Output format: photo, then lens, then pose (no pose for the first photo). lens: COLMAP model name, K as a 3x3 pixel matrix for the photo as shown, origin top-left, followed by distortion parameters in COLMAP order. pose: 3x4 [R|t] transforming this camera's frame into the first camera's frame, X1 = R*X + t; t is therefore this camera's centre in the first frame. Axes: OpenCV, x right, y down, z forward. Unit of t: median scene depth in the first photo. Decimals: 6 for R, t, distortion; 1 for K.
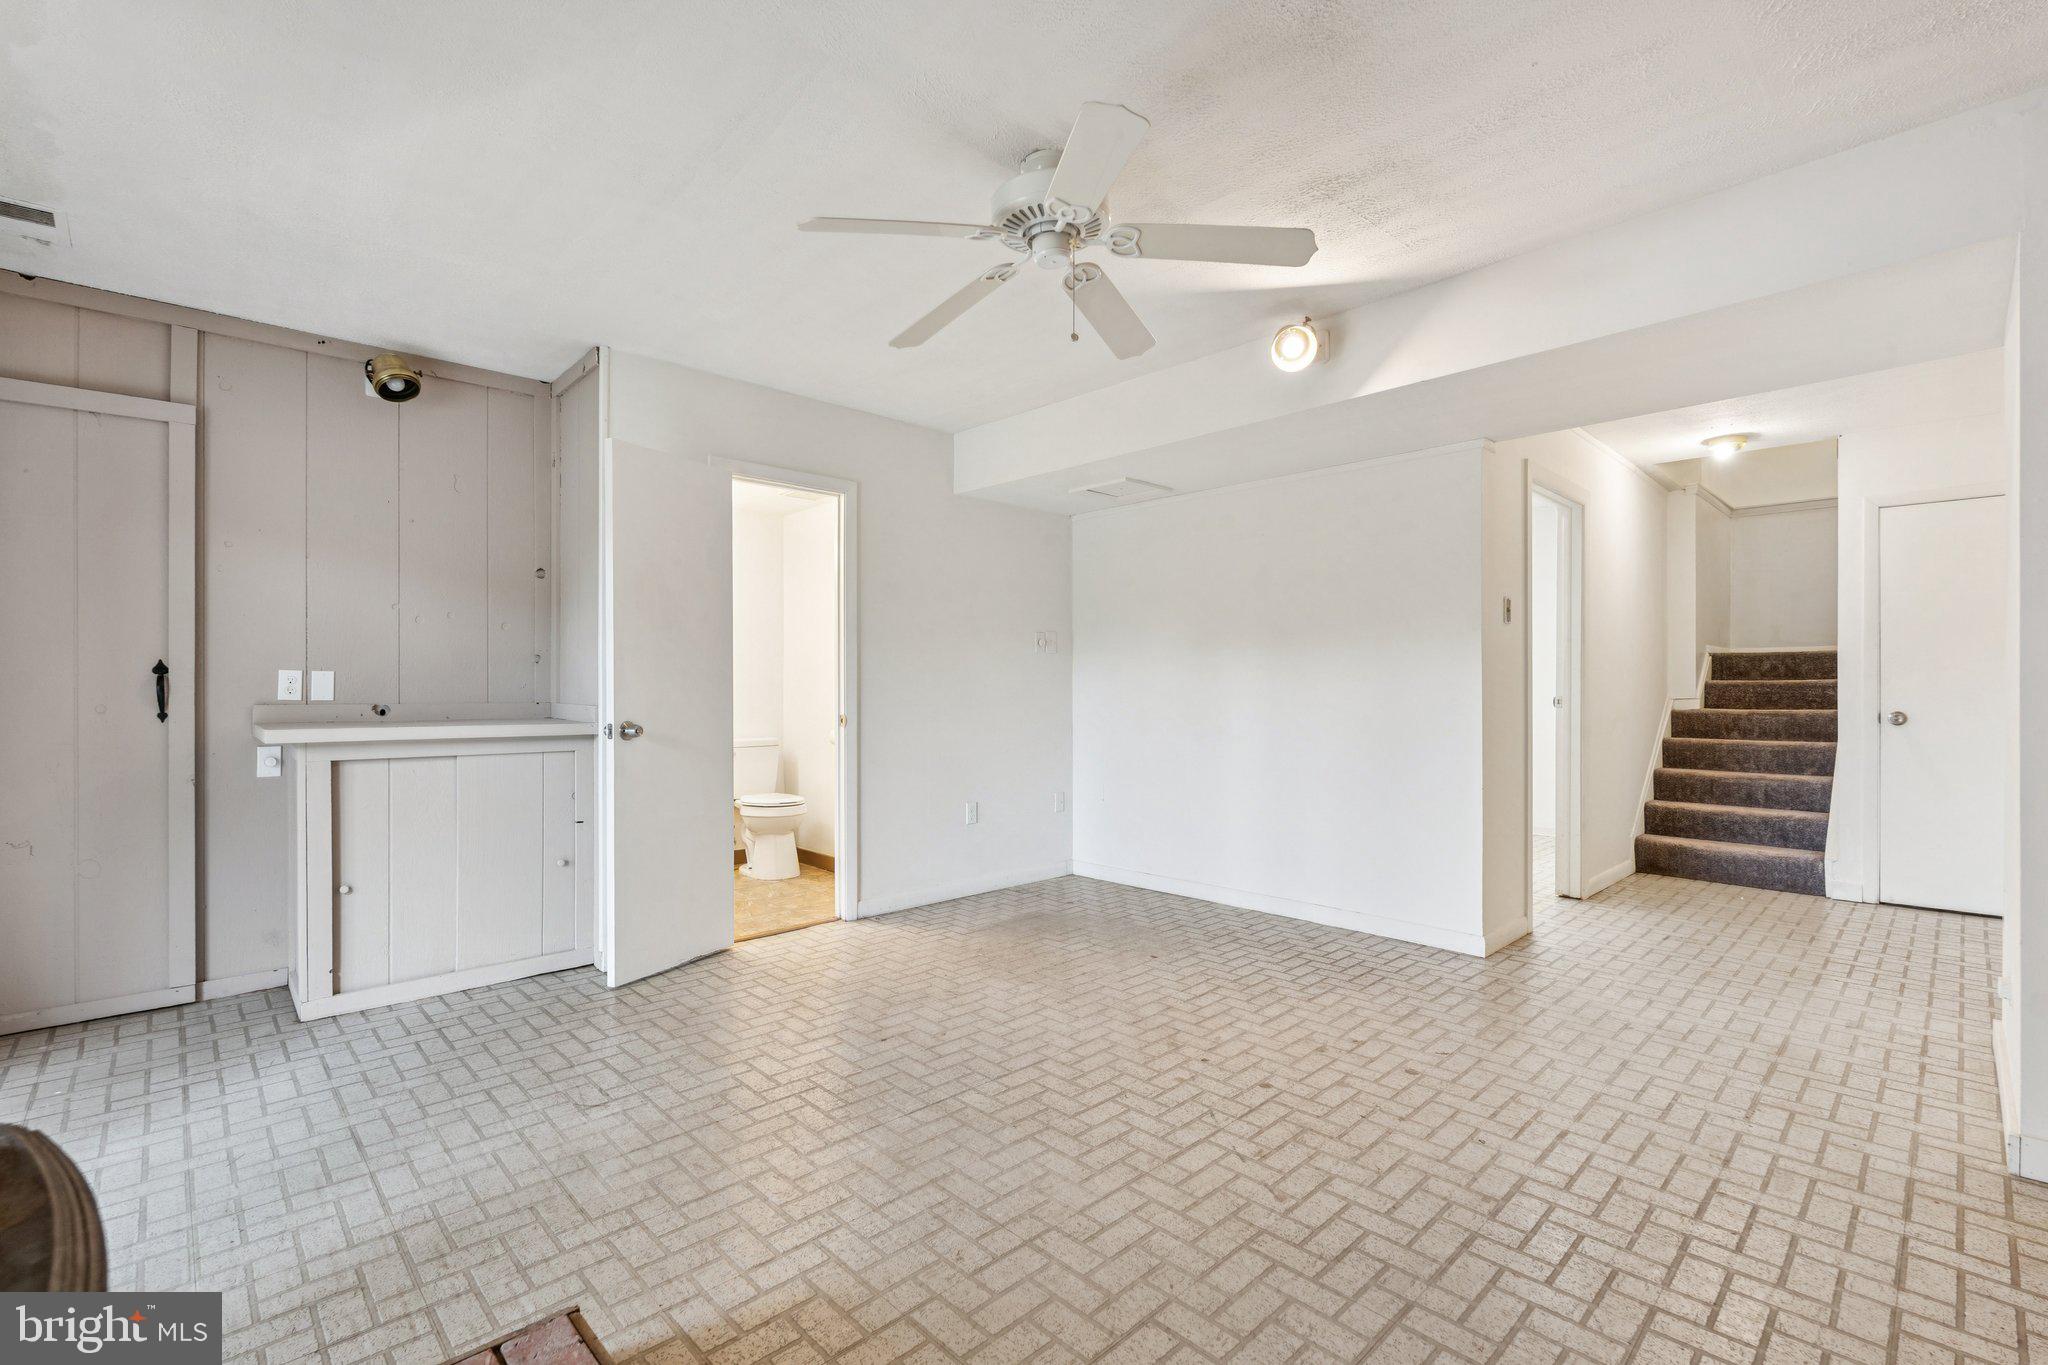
lens RADIAL K [[910.8, 0, 1006.8], [0, 910.8, 688.7], [0, 0, 1]] dist [-0.001807, -0.000632]
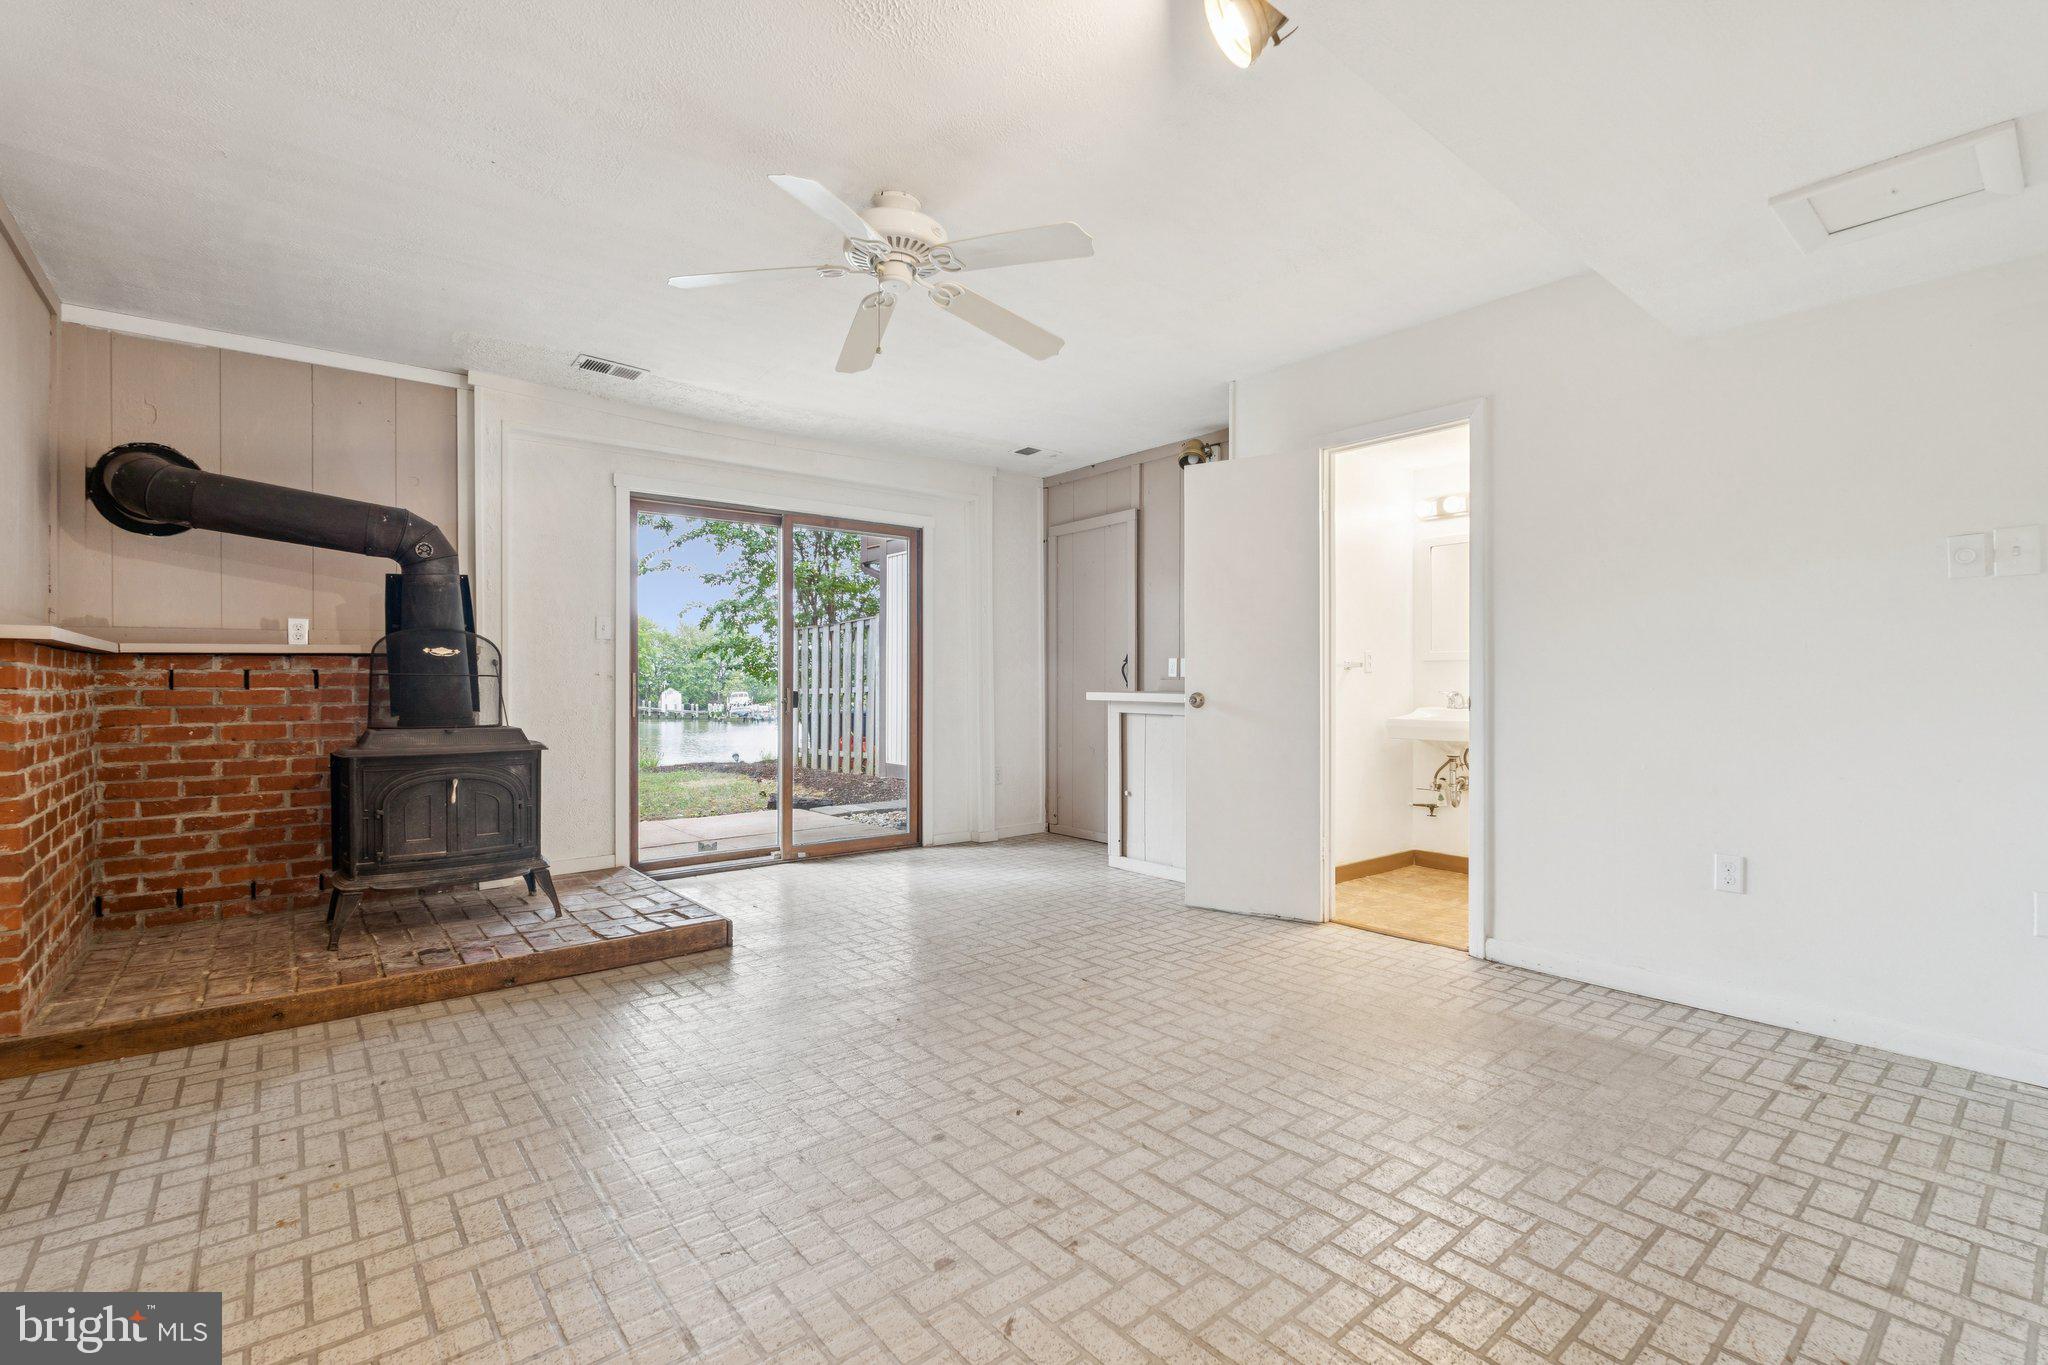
lens RADIAL K [[910.8, 0, 1018.3], [0, 910.8, 685.5], [0, 0, 1]] dist [-0.001807, -0.000632]
pose [[-0.074887, 0.000273, -0.997192, 0.889086], [-0.003798, 0.999993, 0.000559, 0.030373], [0.997185, 0.003830, -0.074885, 0.929196]]
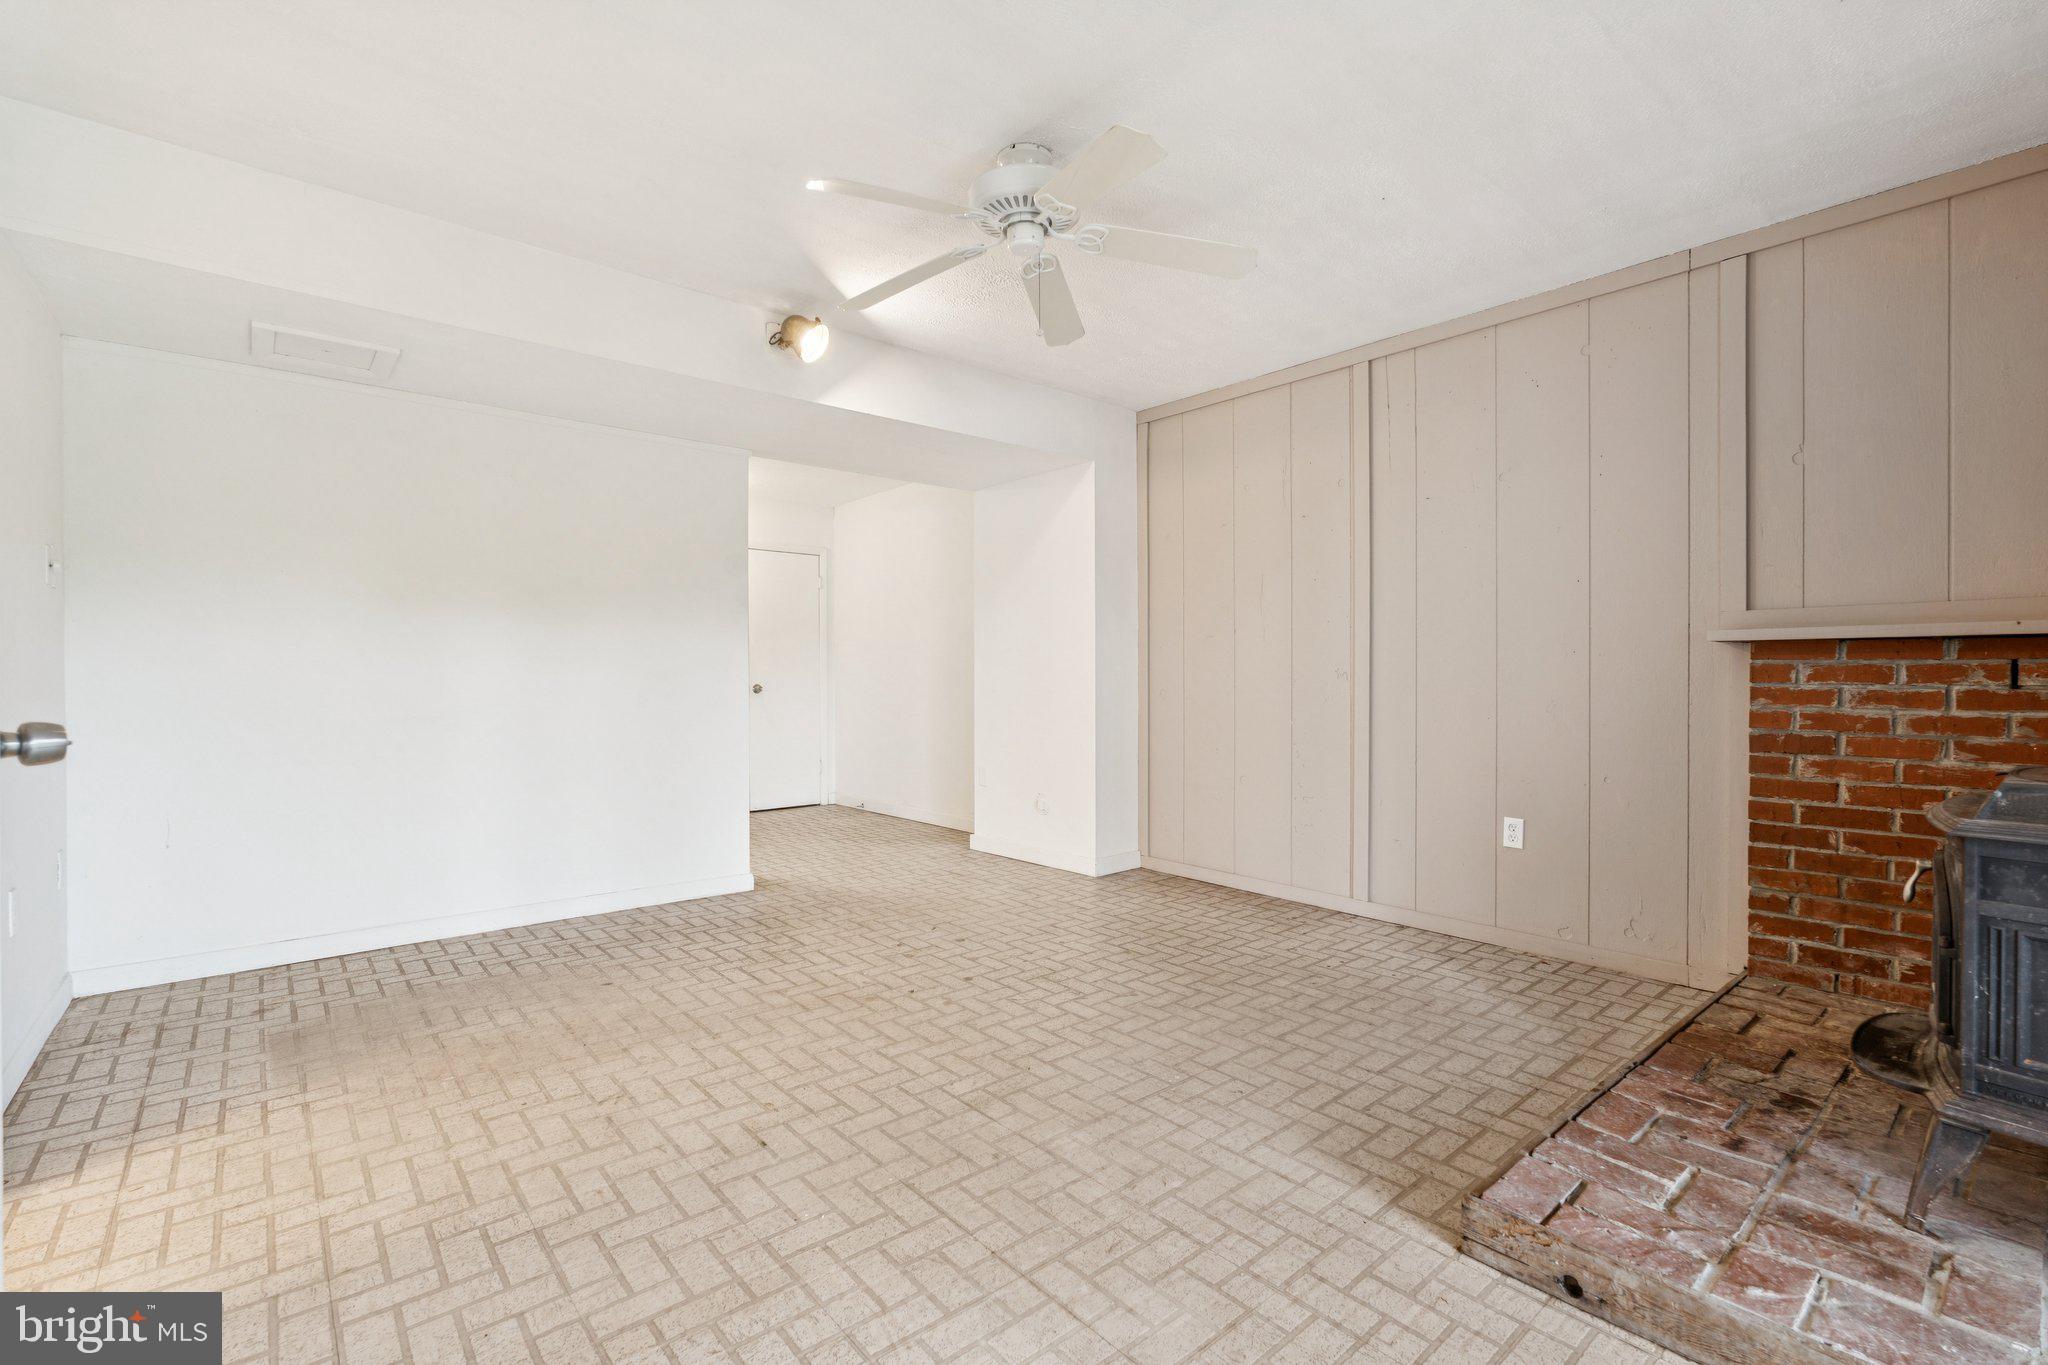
lens RADIAL K [[910.8, 0, 1034.4], [0, 910.8, 671.1], [0, 0, 1]] dist [-0.001807, -0.000632]
pose [[0.040817, 0.007399, 0.999139, -0.765755], [0.004220, 0.999962, -0.007577, 0.028654], [-0.999158, 0.004526, 0.040784, 0.708727]]
